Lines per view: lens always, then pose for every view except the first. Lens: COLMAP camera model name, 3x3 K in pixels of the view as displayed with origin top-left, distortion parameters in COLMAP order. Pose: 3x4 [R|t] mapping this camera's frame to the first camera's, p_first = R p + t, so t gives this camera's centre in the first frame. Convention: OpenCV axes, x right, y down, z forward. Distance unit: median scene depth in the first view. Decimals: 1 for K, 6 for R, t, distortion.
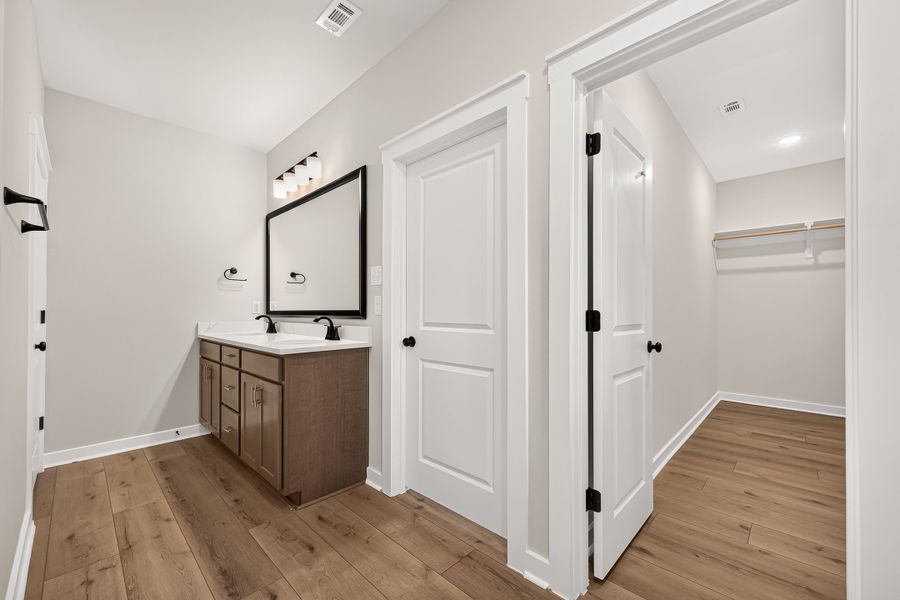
lens RADIAL K [[365.7, 0, 475.6], [0, 365.7, 305.8], [0, 0, 1]] dist [0.002181, -0.000005]
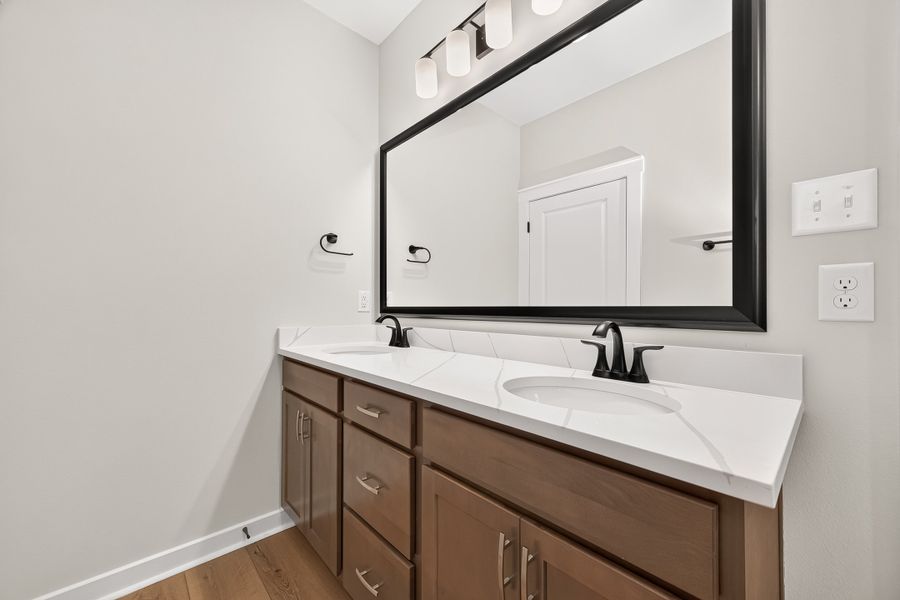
lens RADIAL K [[359.9, 0, 452.6], [0, 359.9, 307.0], [0, 0, 1]] dist [0.004845, 0.000174]
pose [[0.995198, 0.006256, -0.097684, -0.438745], [-0.005804, 0.999971, 0.004902, 0.010258], [0.097712, -0.004311, 0.995205, 0.476613]]
